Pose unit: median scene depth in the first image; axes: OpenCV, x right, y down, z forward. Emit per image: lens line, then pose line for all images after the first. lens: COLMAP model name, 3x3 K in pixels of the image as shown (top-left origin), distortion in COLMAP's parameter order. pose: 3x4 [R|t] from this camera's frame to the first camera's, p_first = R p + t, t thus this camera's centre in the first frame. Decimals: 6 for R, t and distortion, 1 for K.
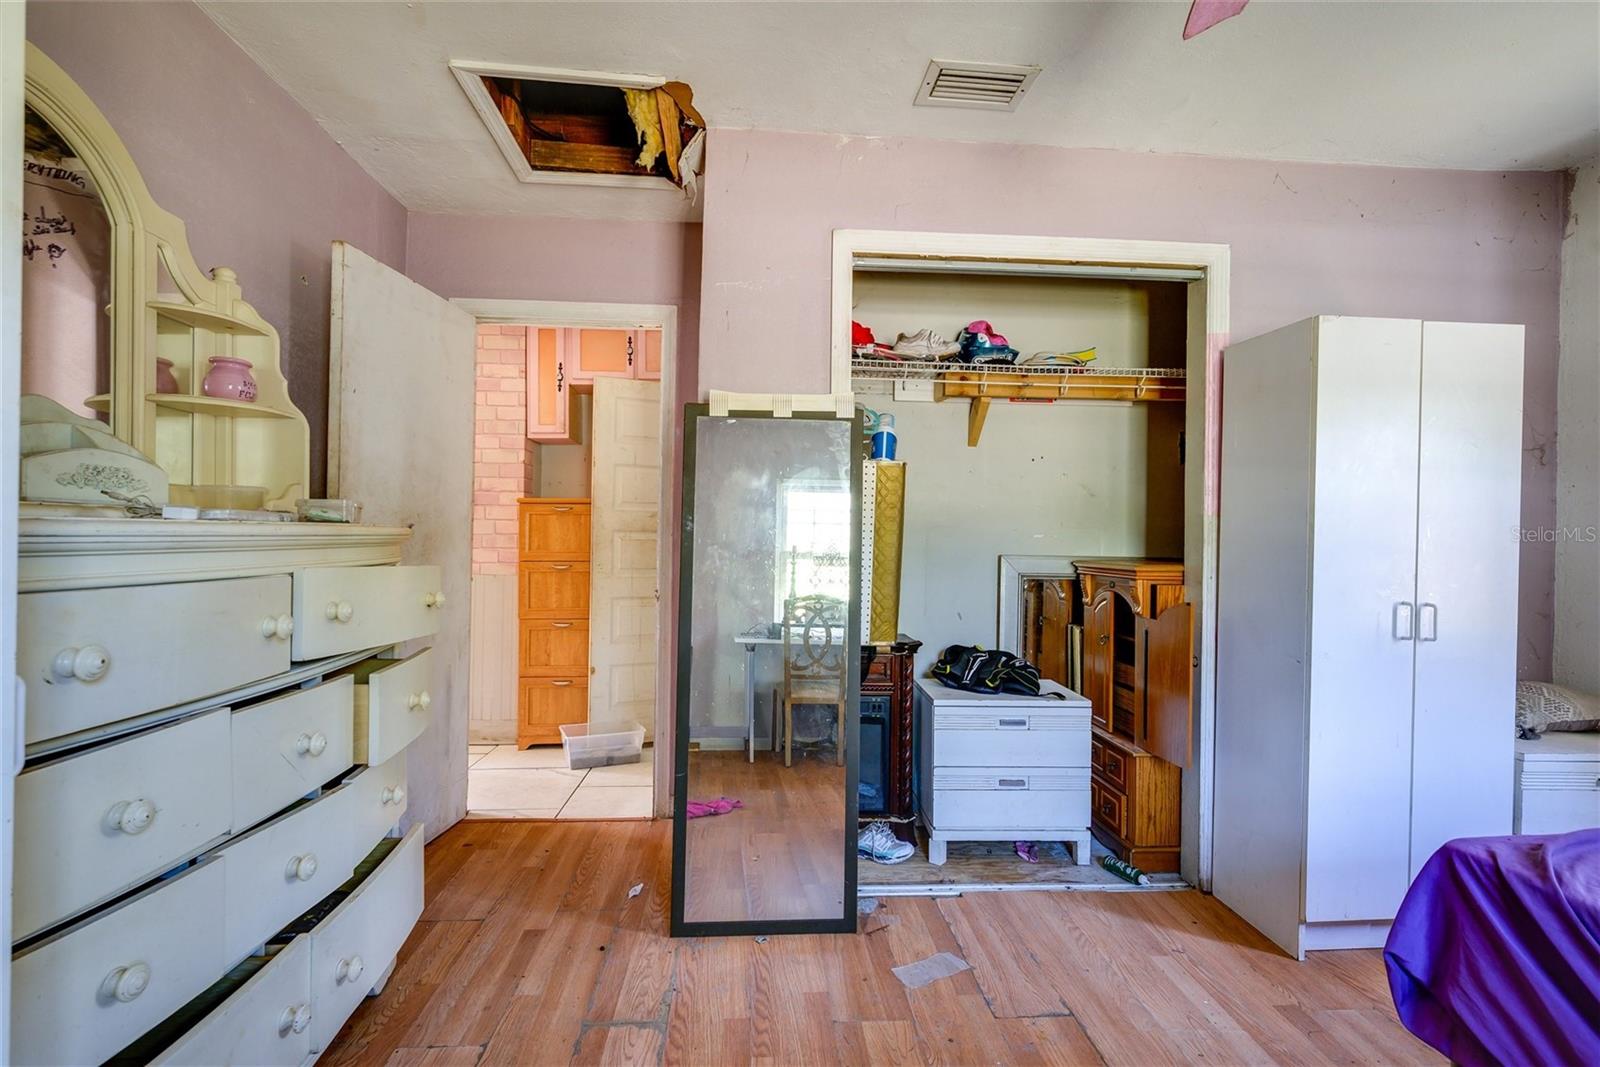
lens RADIAL K [[757.2, 0, 798.8], [0, 757.2, 551.4], [0, 0, 1]] dist [-0.001259, 0.000023]
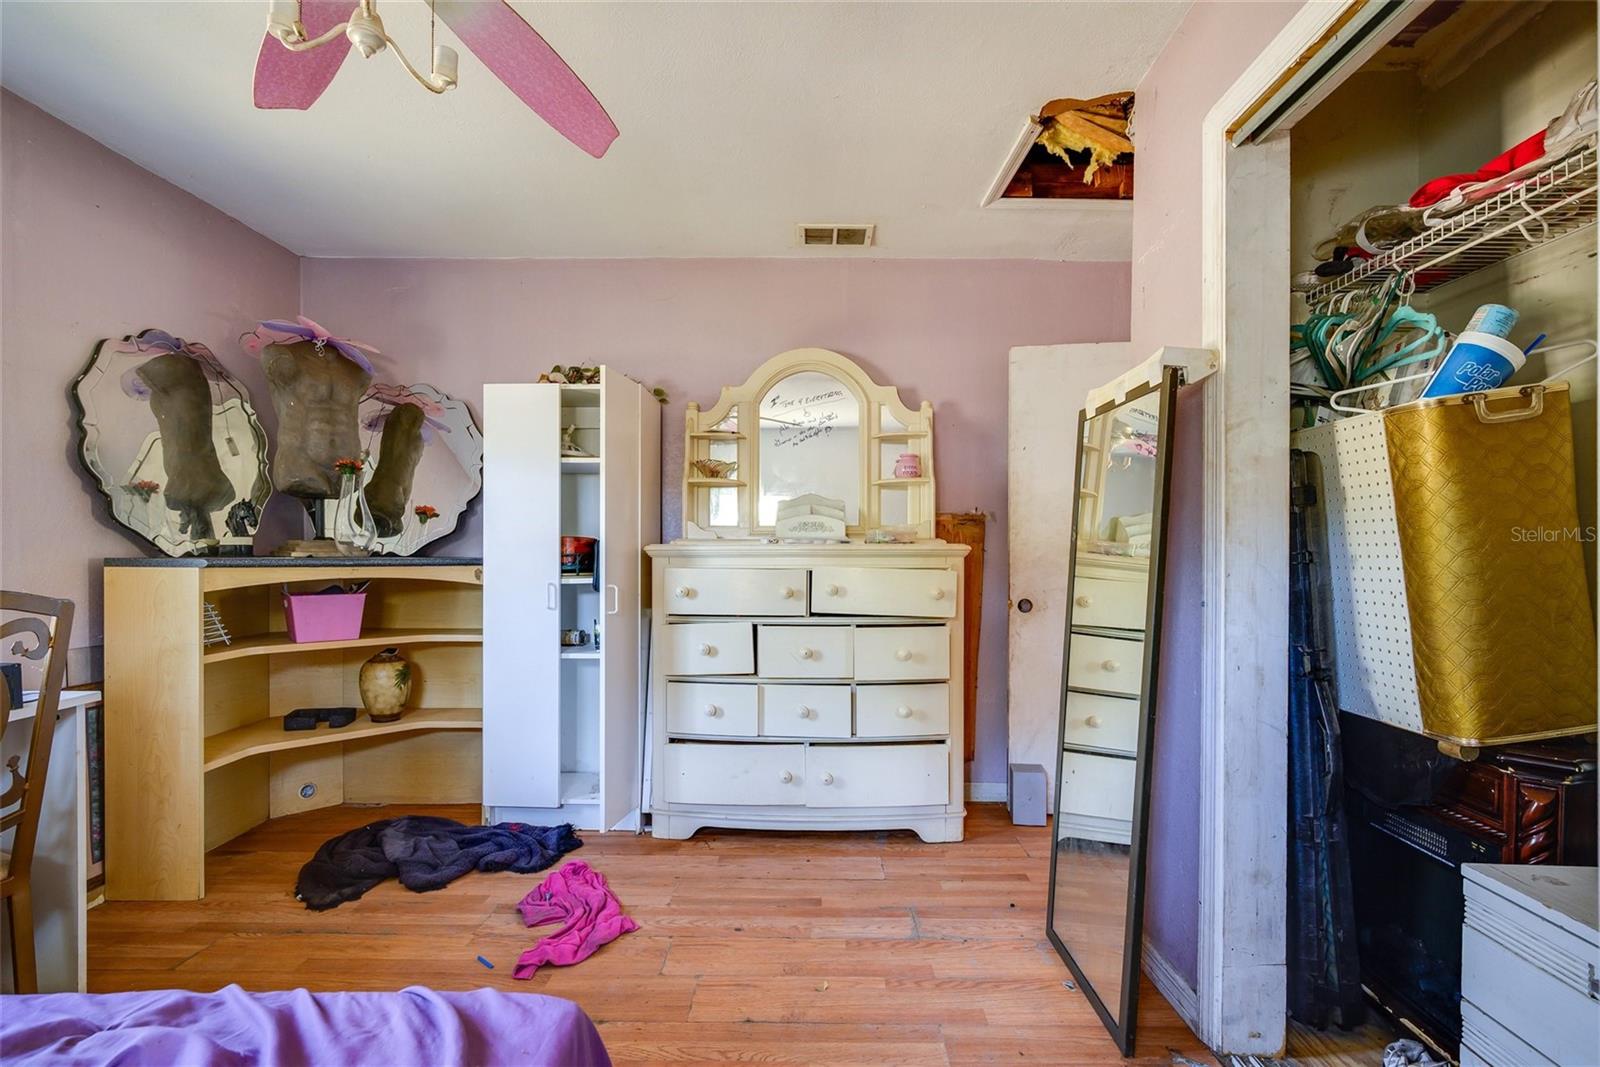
lens RADIAL K [[757.2, 0, 798.8], [0, 757.2, 551.4], [0, 0, 1]] dist [-0.001259, 0.000023]
pose [[-0.085402, -0.004049, -0.996338, 1.052509], [-0.015669, 0.999874, -0.002720, -0.015460], [0.996223, 0.015380, -0.085454, 0.858109]]
